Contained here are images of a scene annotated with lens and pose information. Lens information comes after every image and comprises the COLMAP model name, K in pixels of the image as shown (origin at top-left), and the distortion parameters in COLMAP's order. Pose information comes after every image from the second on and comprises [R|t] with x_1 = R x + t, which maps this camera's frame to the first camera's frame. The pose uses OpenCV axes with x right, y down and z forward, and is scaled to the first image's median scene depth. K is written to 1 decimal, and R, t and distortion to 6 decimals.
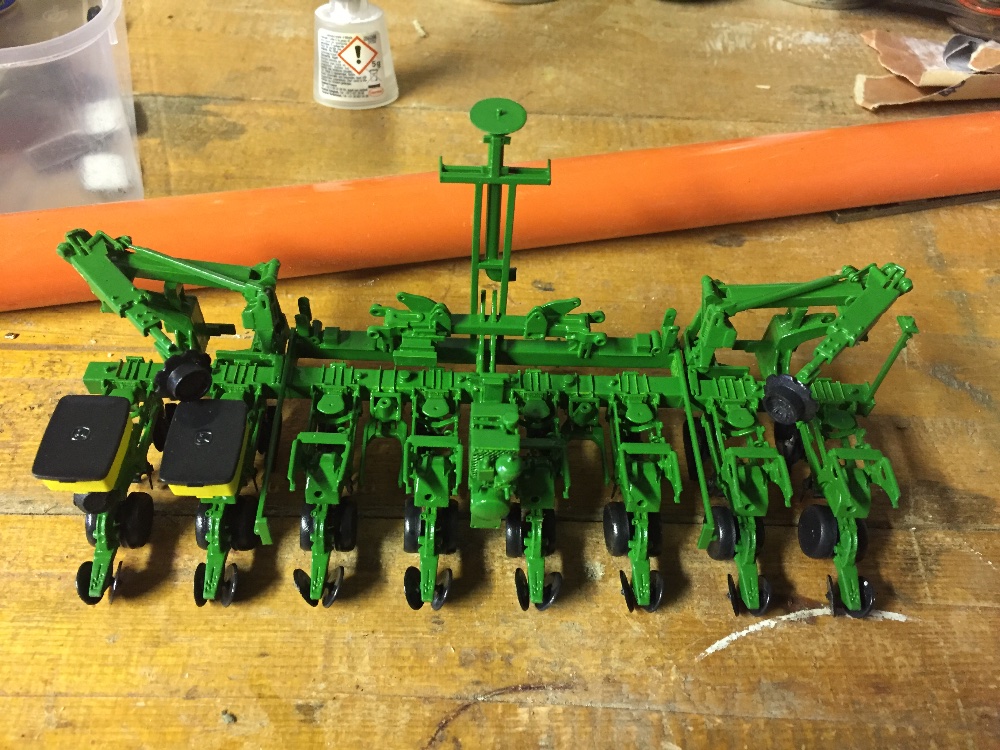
lens RADIAL K [[863.1, 0, 498.0], [0, 863.1, 374.3], [0, 0, 1]] dist [0.085229, -0.138676]
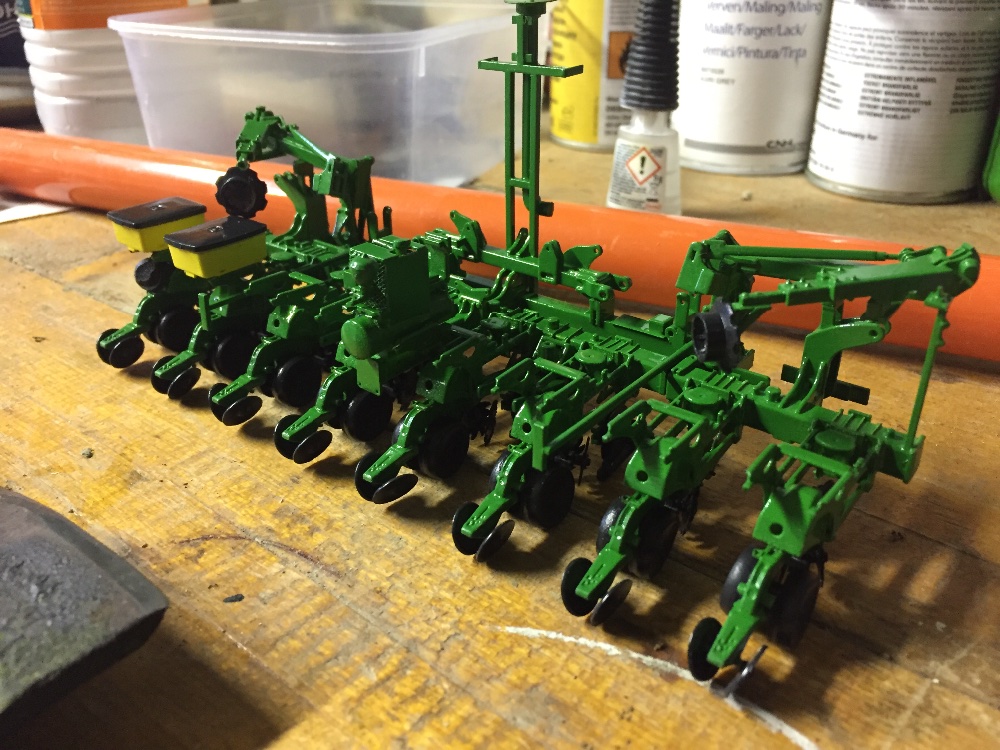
lens RADIAL K [[863.1, 0, 498.0], [0, 863.1, 374.3], [0, 0, 1]] dist [0.085229, -0.138676]
pose [[0.777187, 0.249709, -0.577604, 0.388332], [-0.461085, 0.850623, -0.252667, 0.208321], [0.428230, 0.462694, 0.776230, 0.211380]]
